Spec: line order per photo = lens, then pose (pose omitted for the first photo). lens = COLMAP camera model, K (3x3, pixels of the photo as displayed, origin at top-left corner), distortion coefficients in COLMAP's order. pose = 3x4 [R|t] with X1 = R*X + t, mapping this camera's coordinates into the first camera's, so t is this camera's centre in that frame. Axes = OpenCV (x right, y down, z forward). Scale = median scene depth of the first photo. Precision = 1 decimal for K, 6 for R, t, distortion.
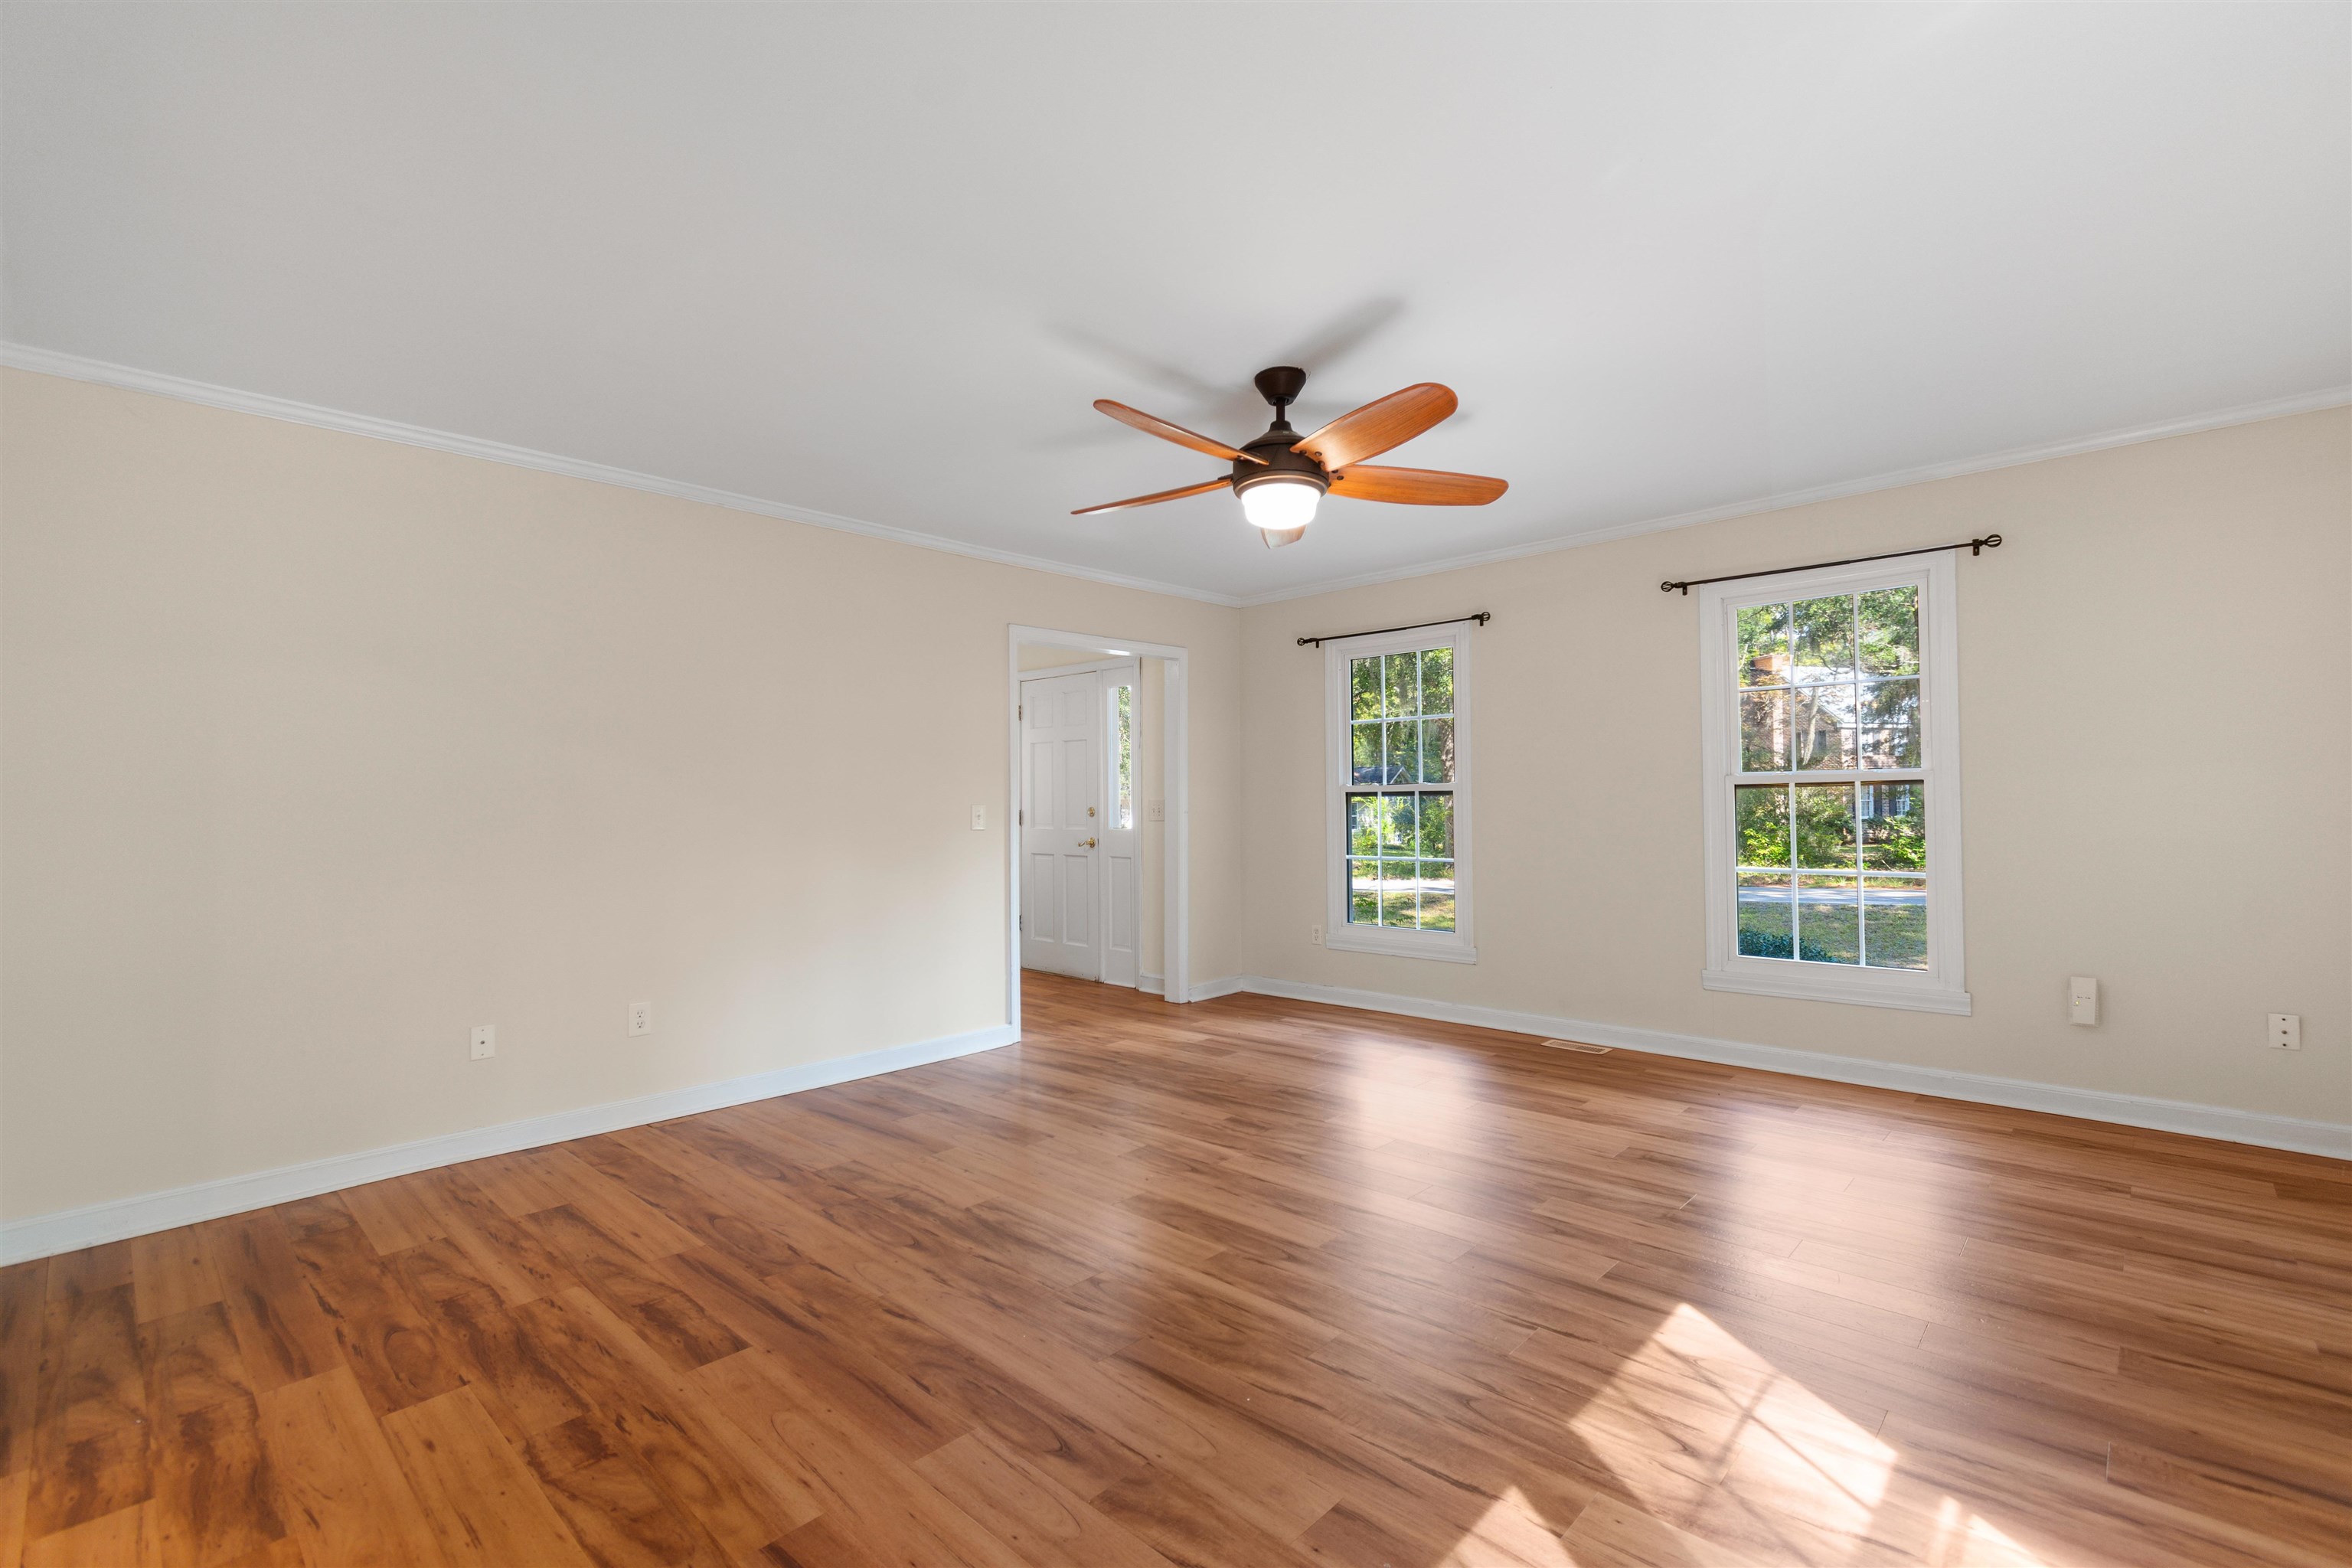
lens RADIAL K [[1028.5, 0, 1186.7], [0, 1028.5, 795.9], [0, 0, 1]] dist [0.000248, -0.000234]
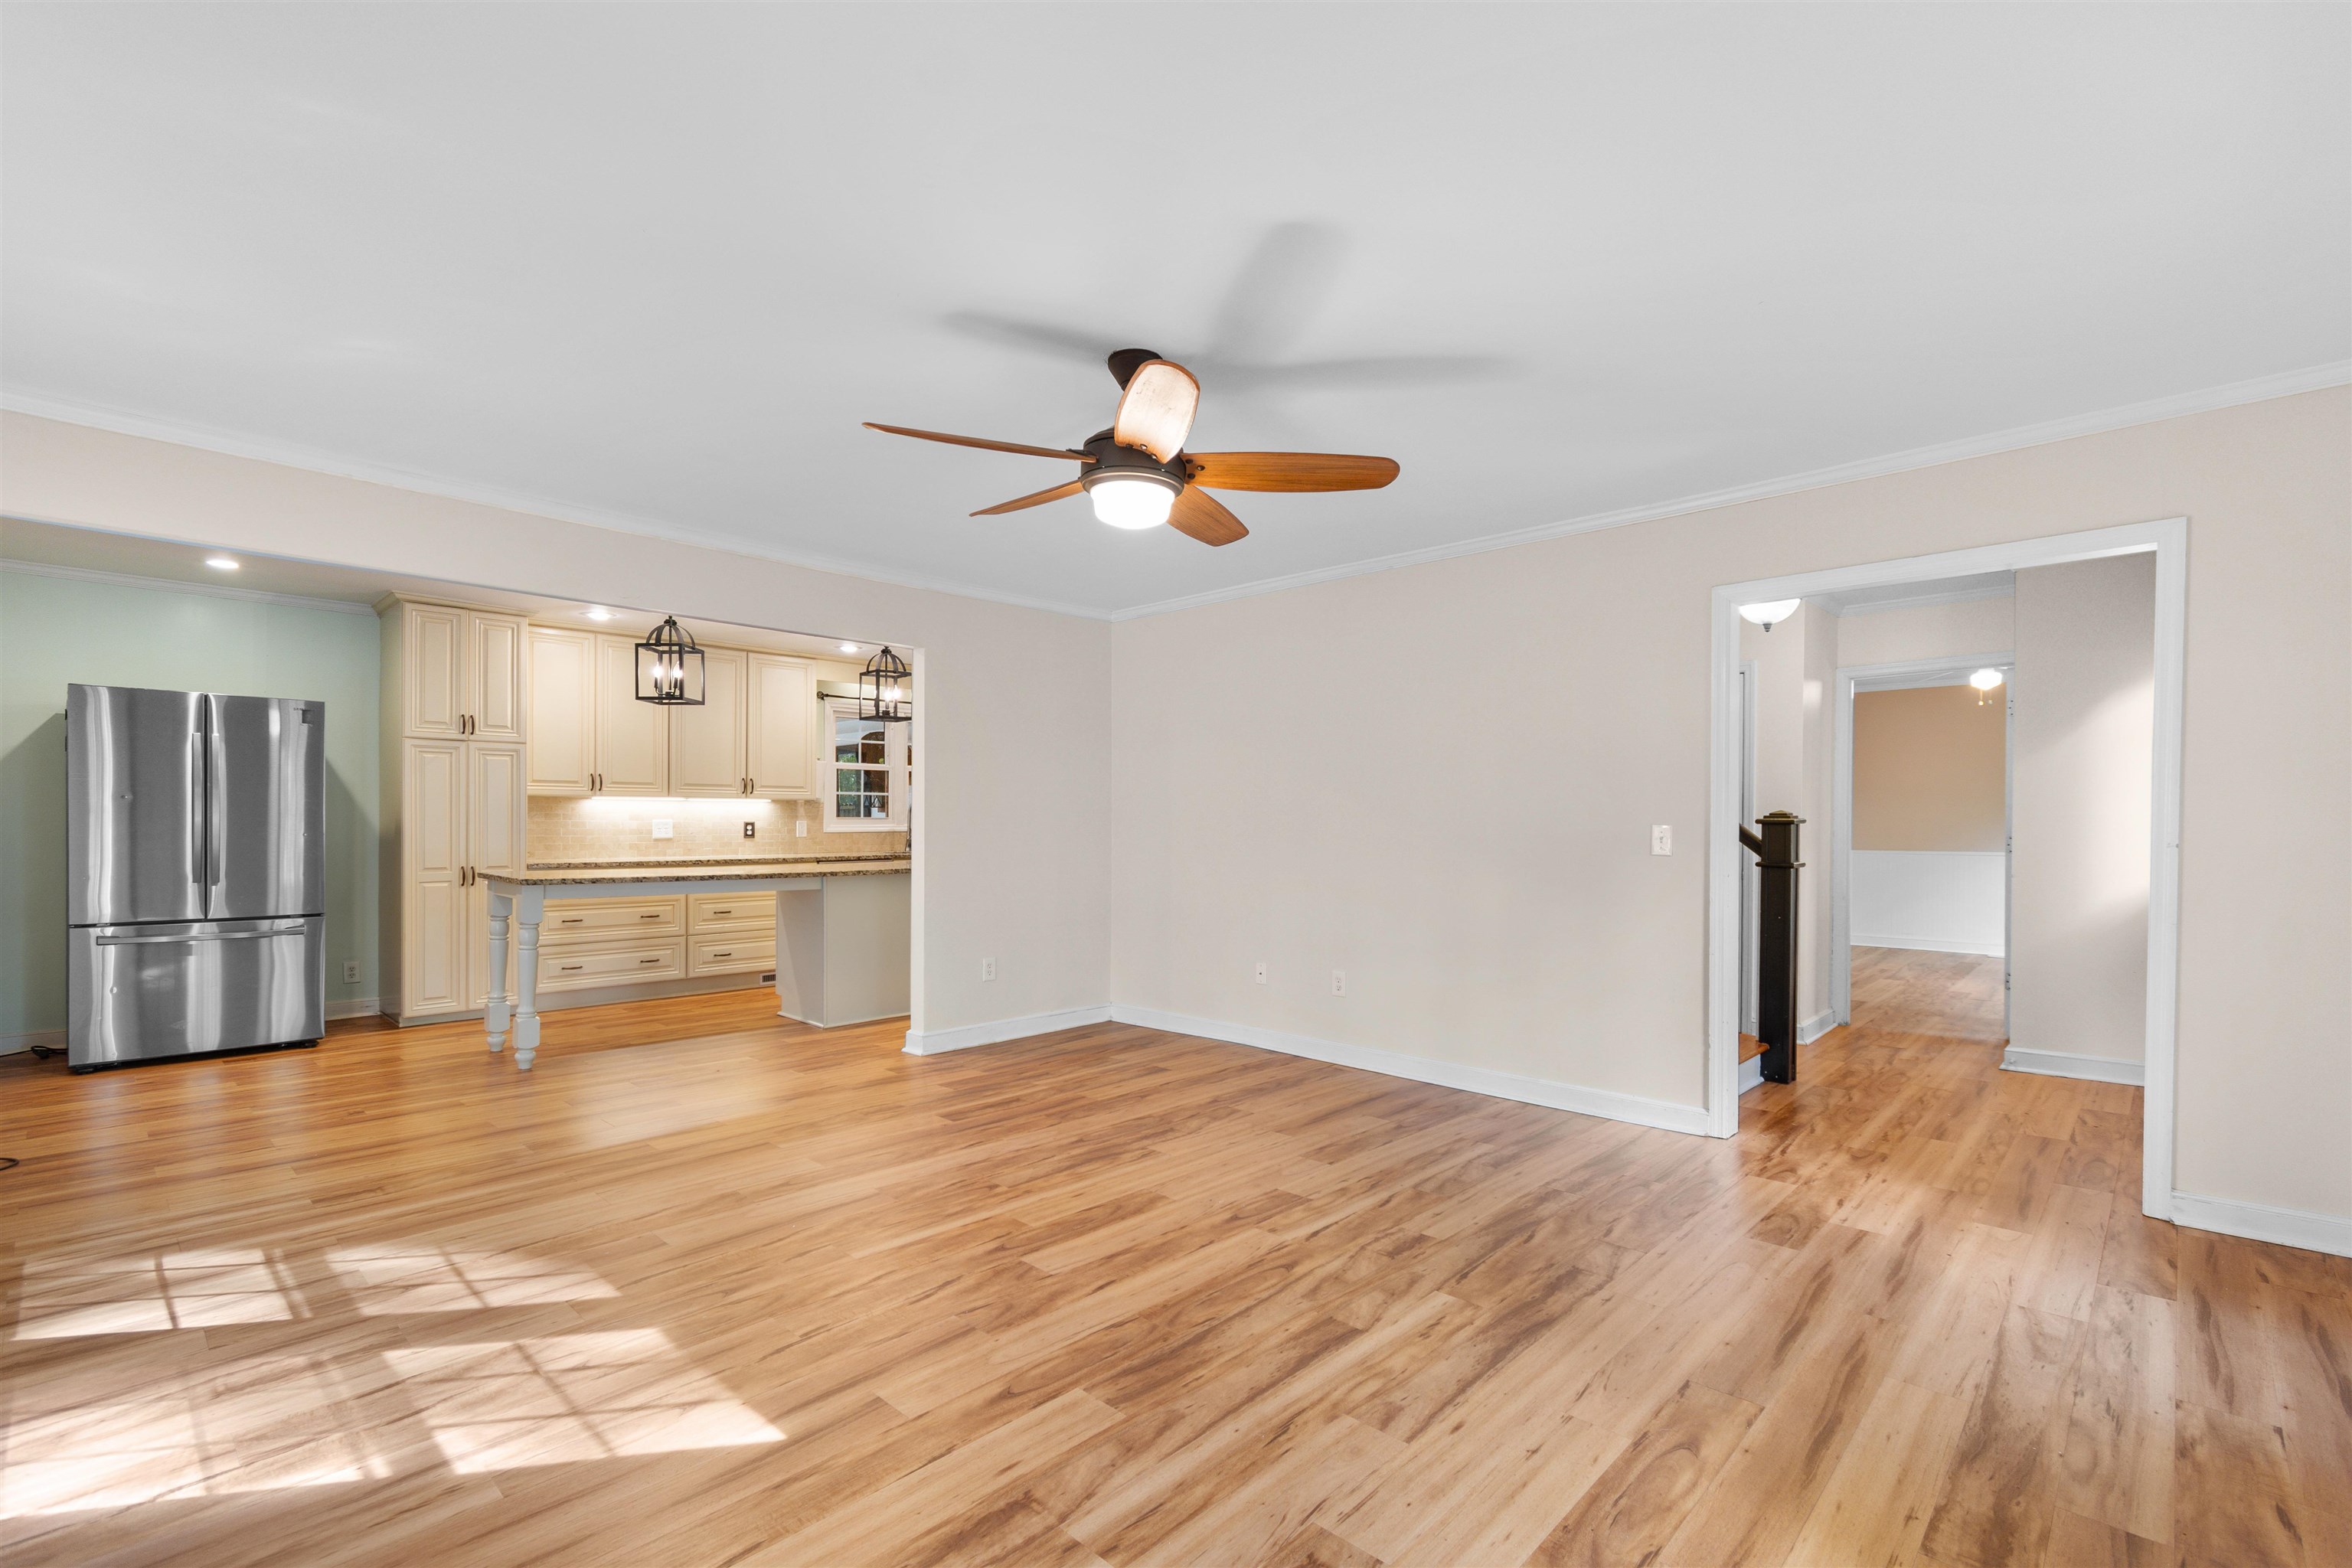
lens RADIAL K [[1053.0, 0, 1188.3], [0, 1053.0, 803.2], [0, 0, 1]] dist [0.002279, 0.000278]
pose [[-0.001336, -0.006811, -0.999976, 1.091670], [0.004286, 0.999968, -0.006817, -0.005848], [0.999990, -0.004295, -0.001307, 1.087157]]
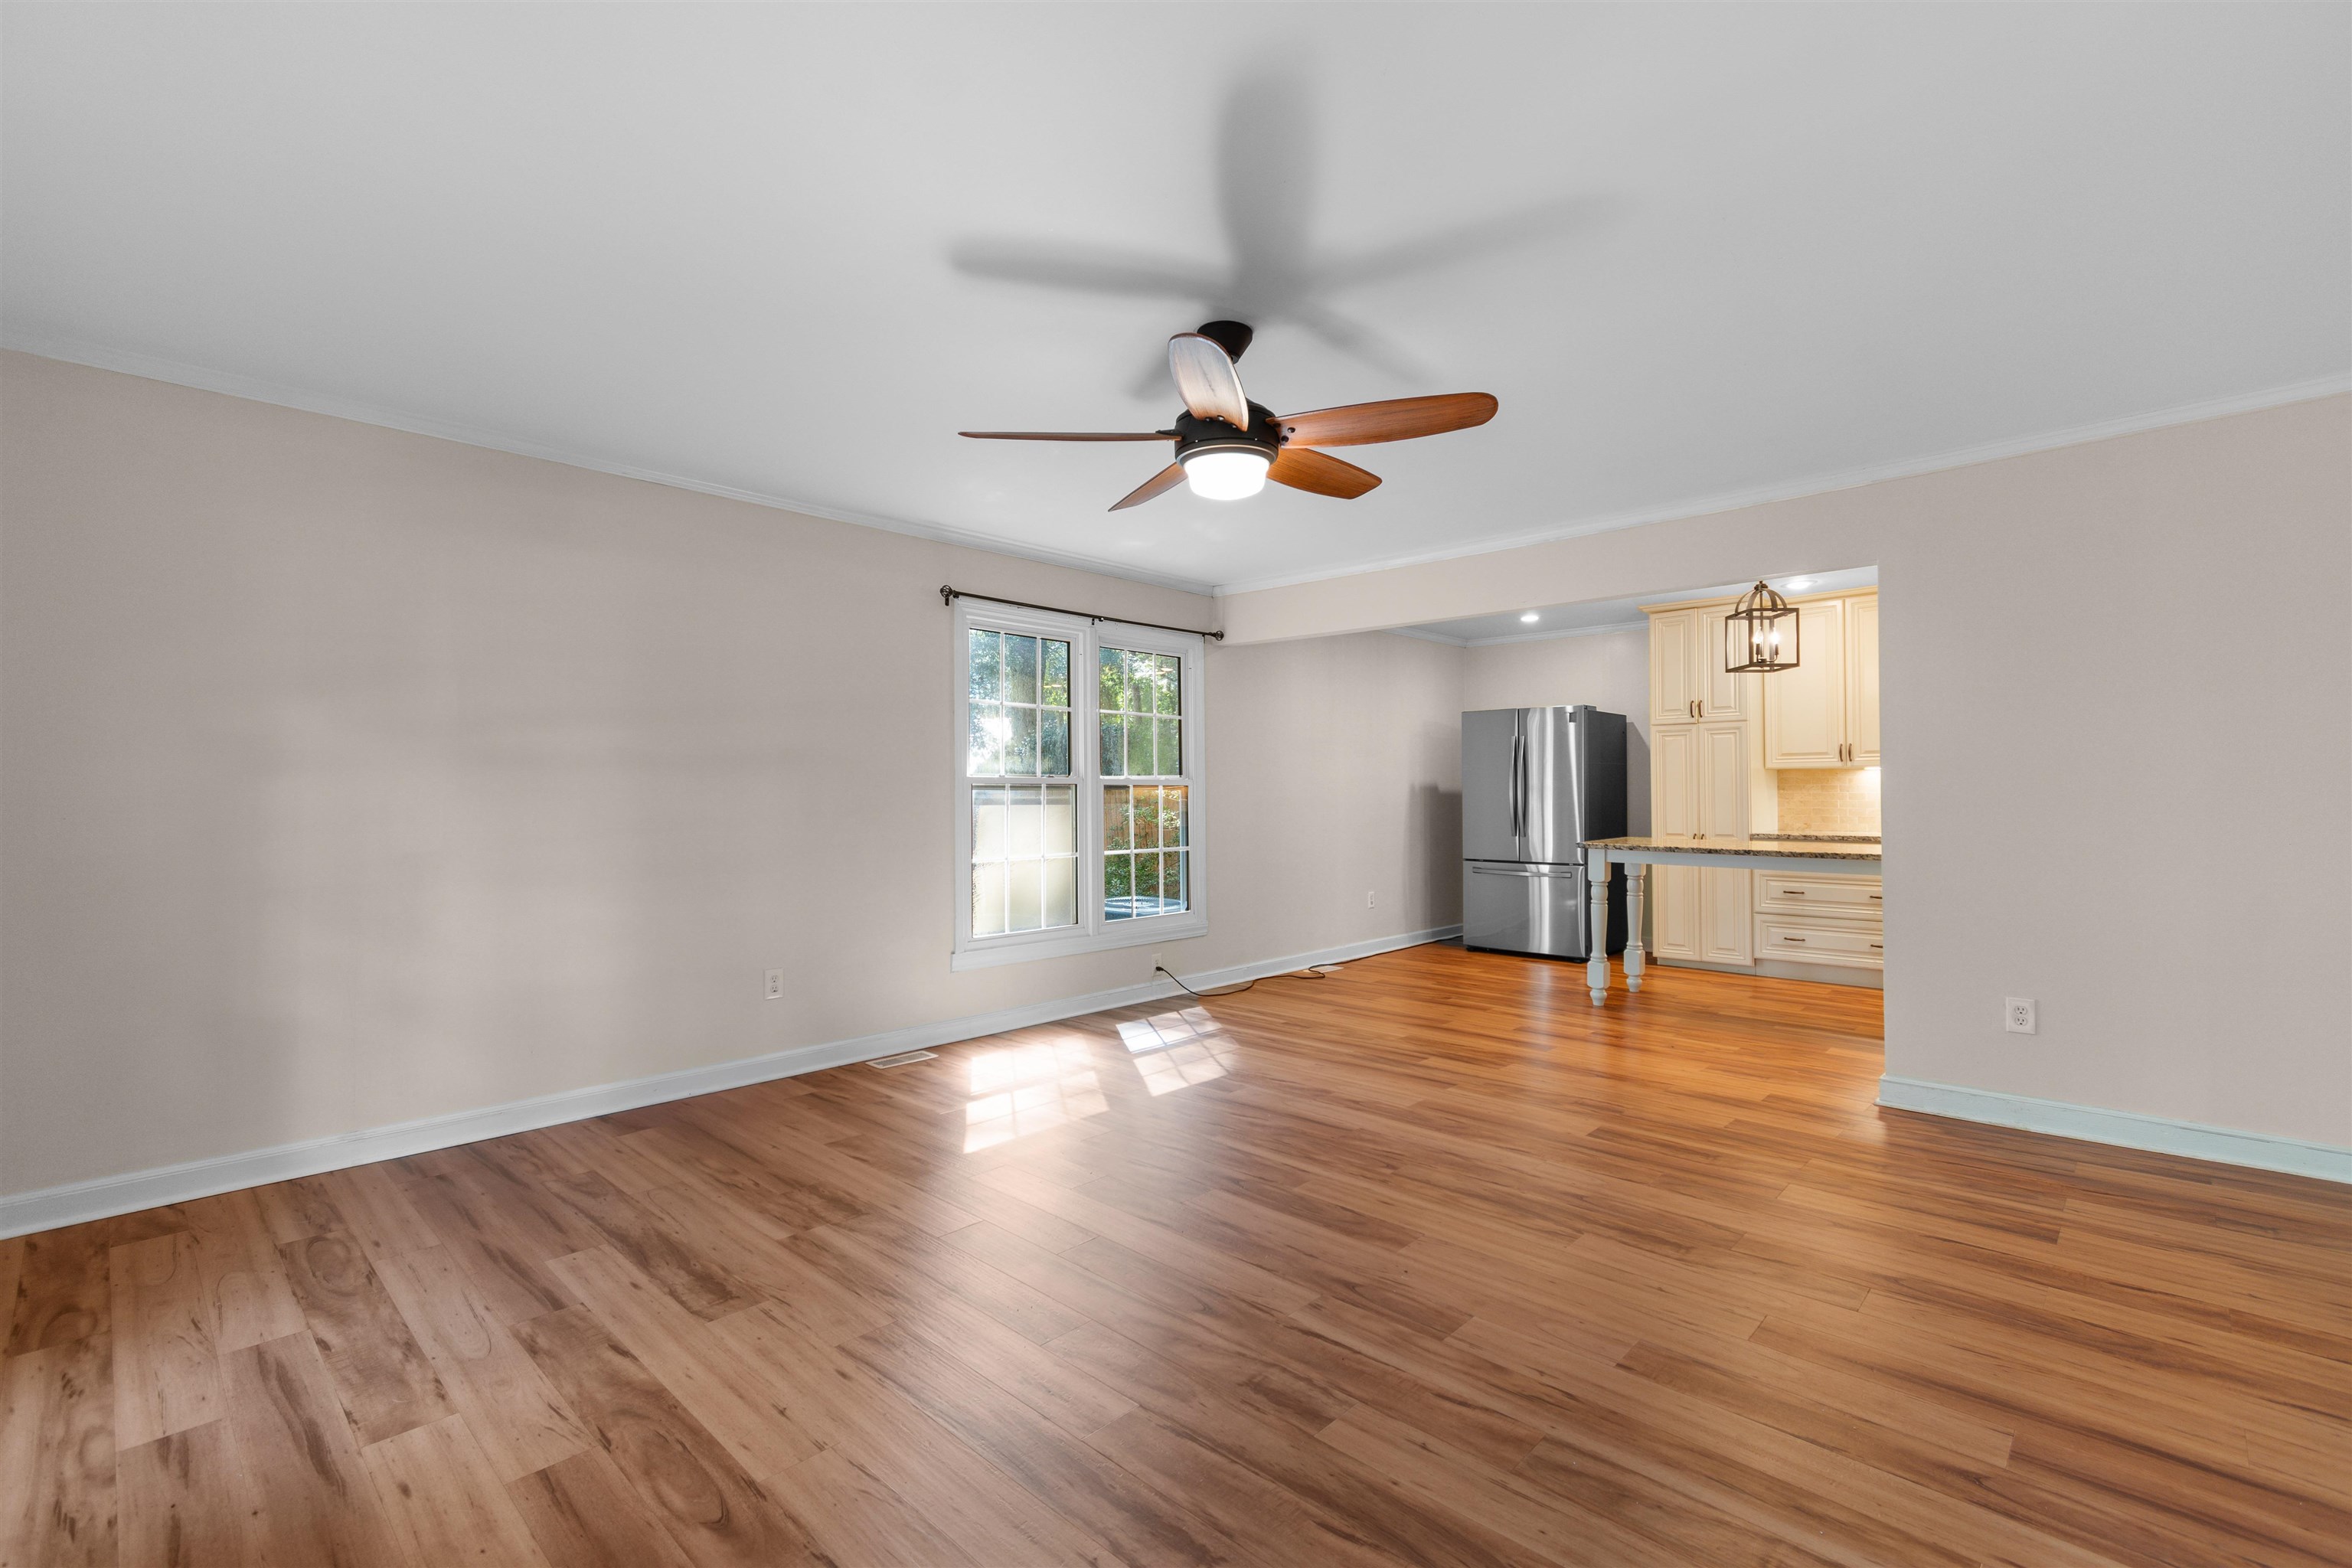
lens RADIAL K [[1028.5, 0, 1186.7], [0, 1028.5, 795.9], [0, 0, 1]] dist [0.000248, -0.000234]
pose [[-0.999873, 0.015326, 0.004468, 0.133623], [0.015296, 0.999861, -0.006695, 0.011638], [-0.004570, -0.006626, -0.999968, 1.985294]]
